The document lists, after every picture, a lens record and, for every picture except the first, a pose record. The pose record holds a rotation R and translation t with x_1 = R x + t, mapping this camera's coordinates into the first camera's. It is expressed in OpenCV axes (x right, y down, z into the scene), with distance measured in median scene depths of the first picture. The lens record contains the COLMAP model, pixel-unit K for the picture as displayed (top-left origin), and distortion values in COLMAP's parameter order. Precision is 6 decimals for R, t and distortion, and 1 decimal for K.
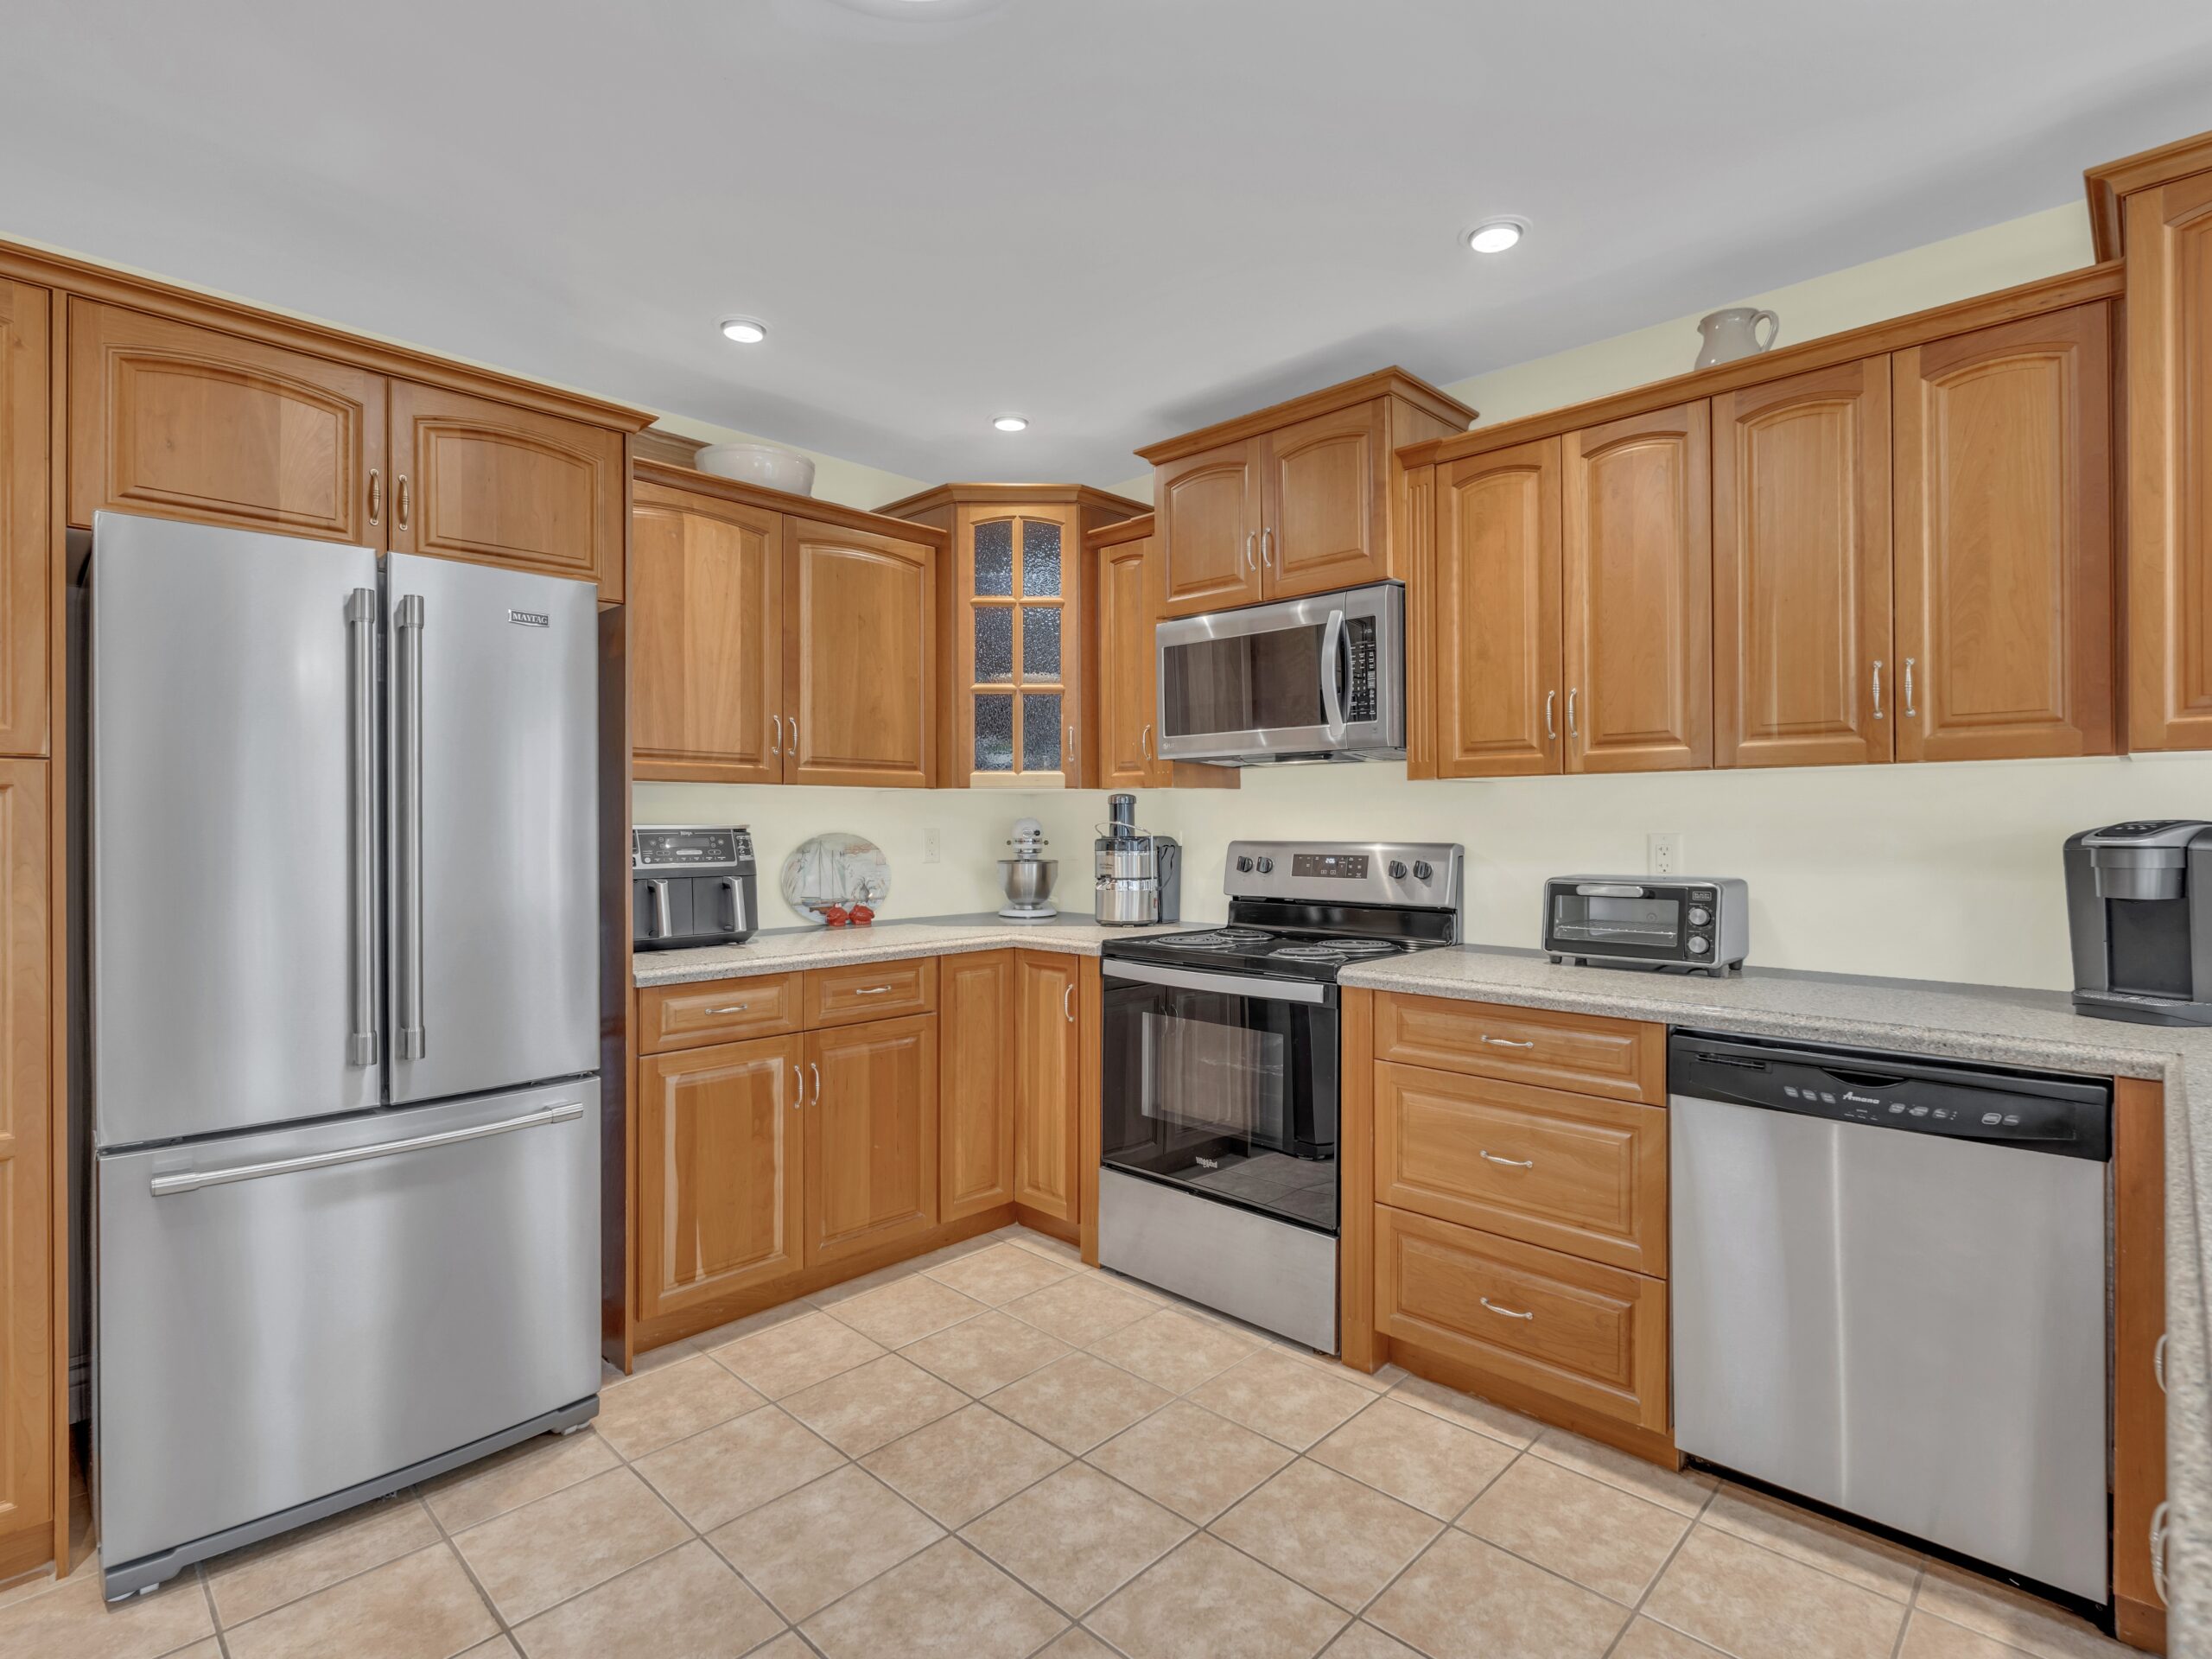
lens RADIAL K [[1104.2, 0, 995.0], [0, 1104.2, 810.0], [0, 0, 1]] dist [-0.005734, 0.000838]
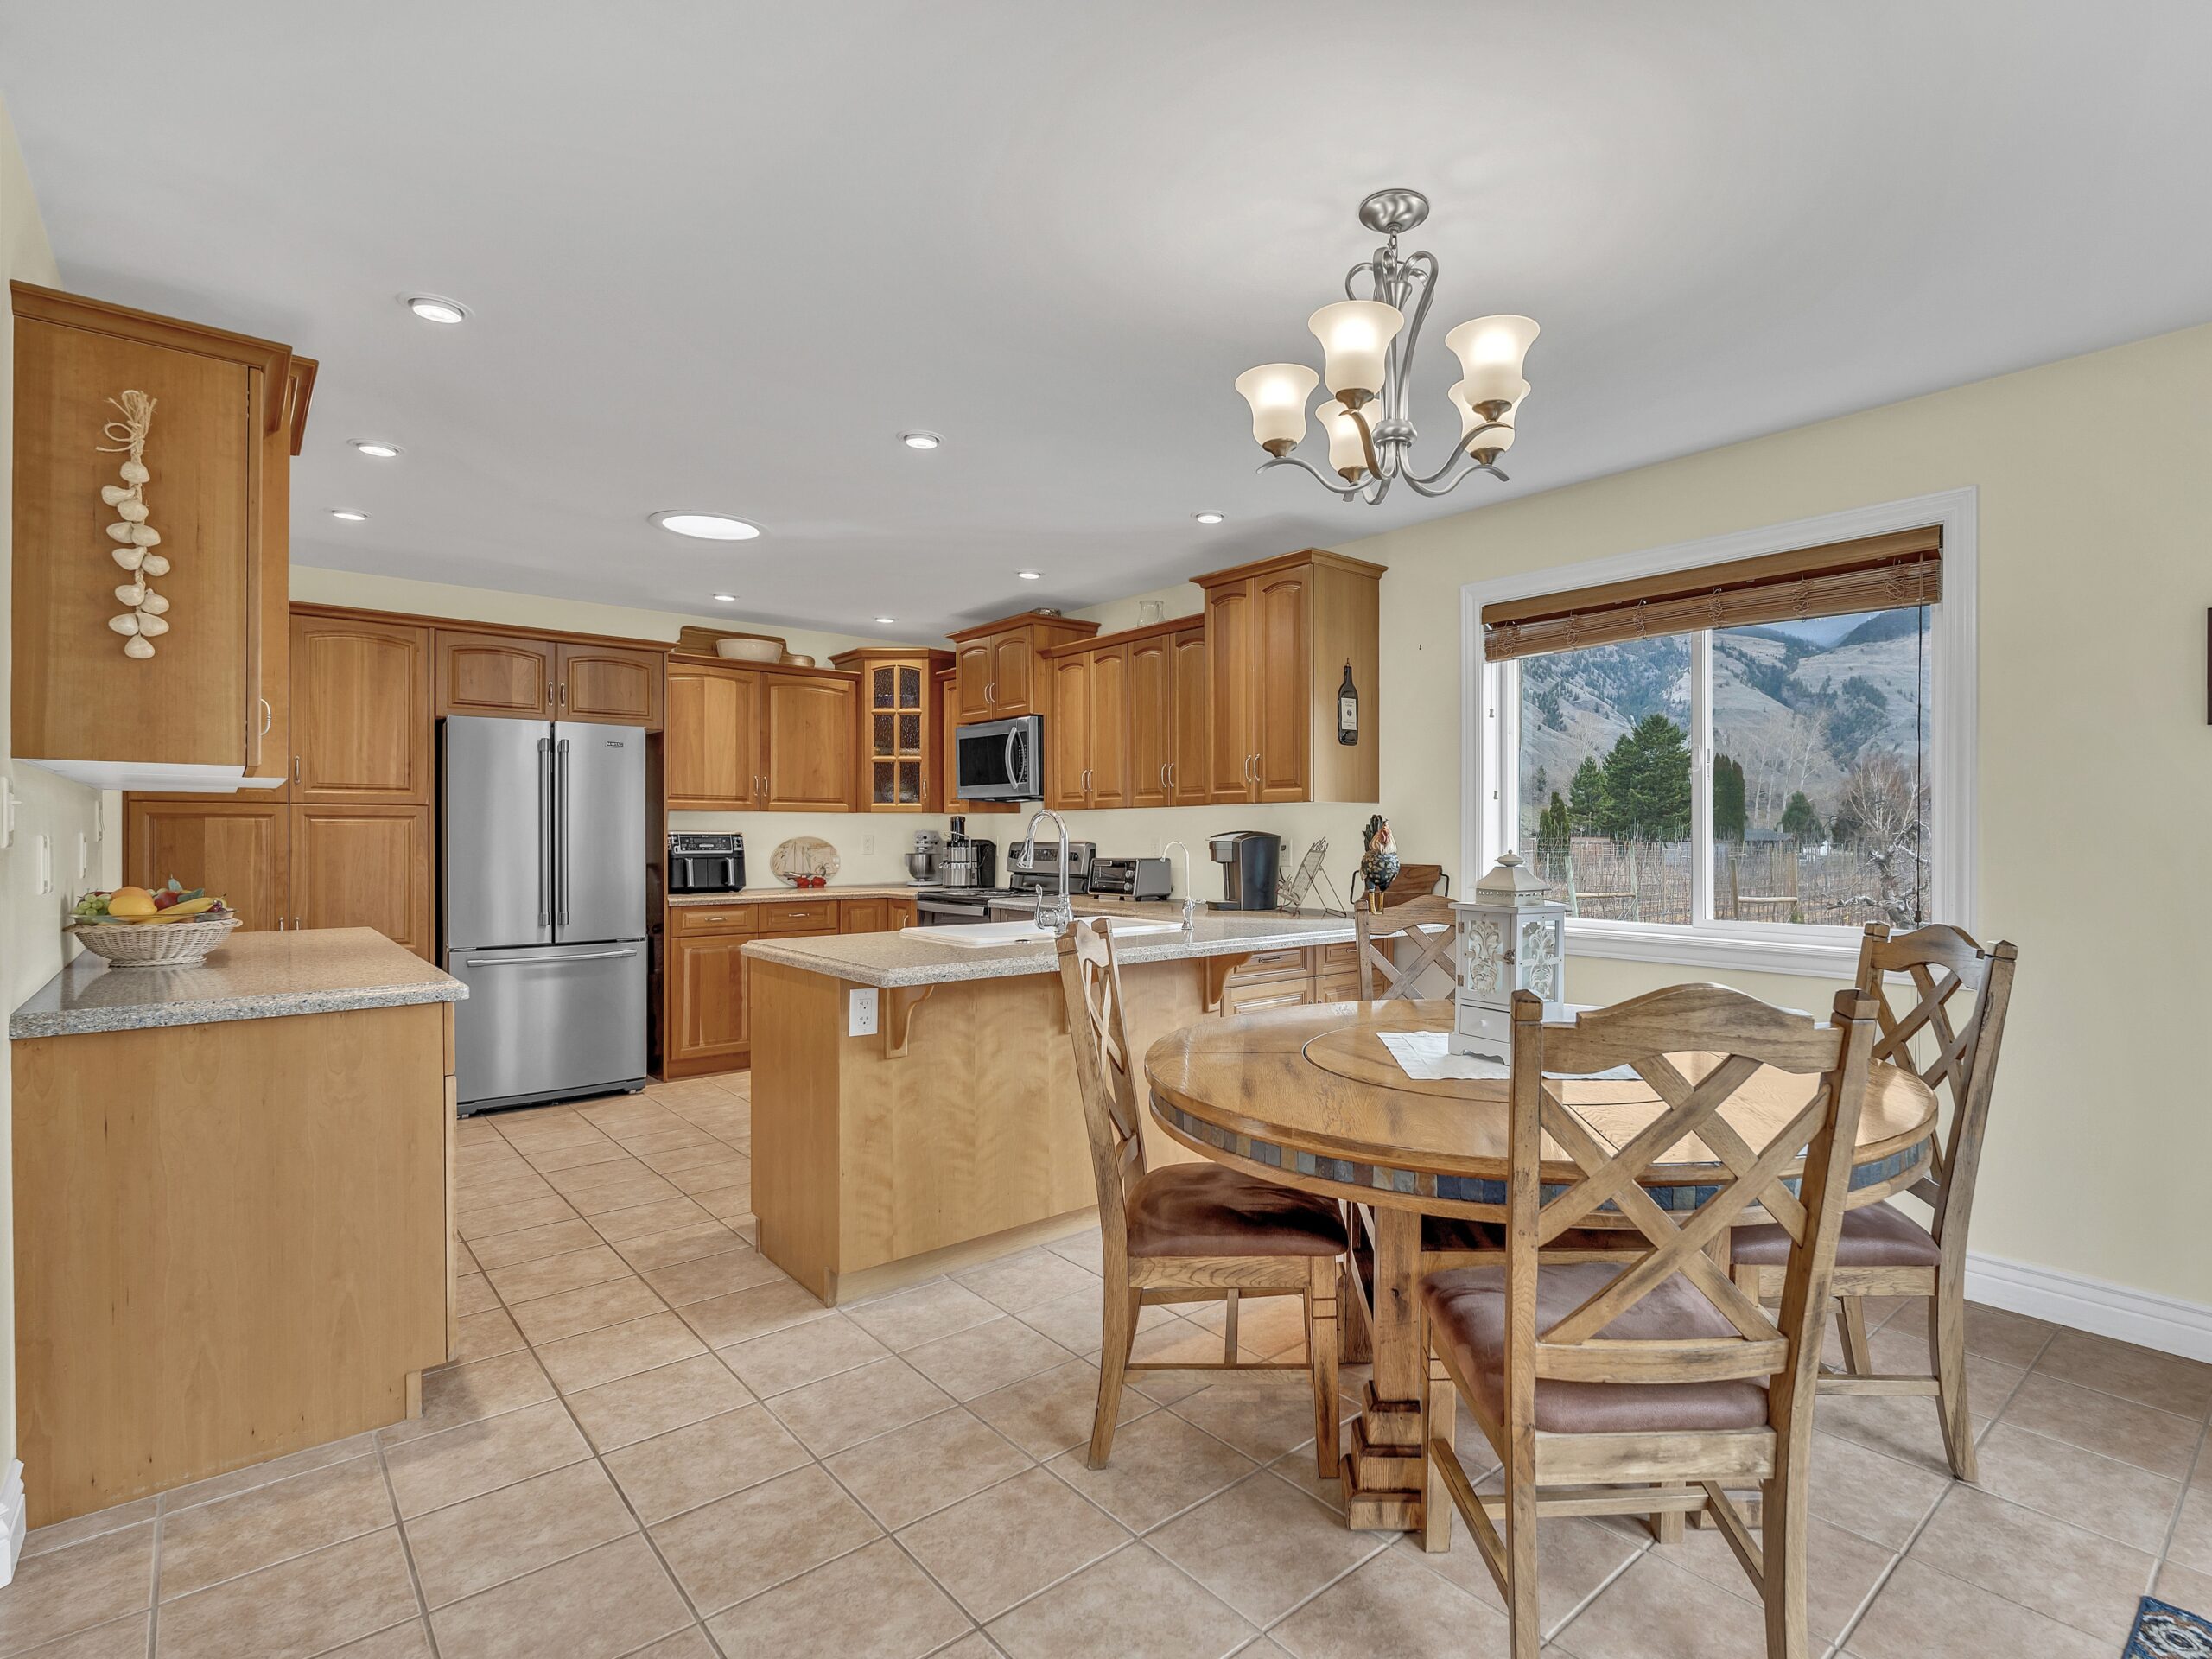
lens RADIAL K [[1075.0, 0, 1115.2], [0, 1075.0, 824.5], [0, 0, 1]] dist [-0.002545, -0.000171]
pose [[0.998640, 0.002903, -0.052056, 0.550818], [-0.002675, 0.999987, 0.004451, -0.010573], [0.052068, -0.004306, 0.998634, -0.890446]]
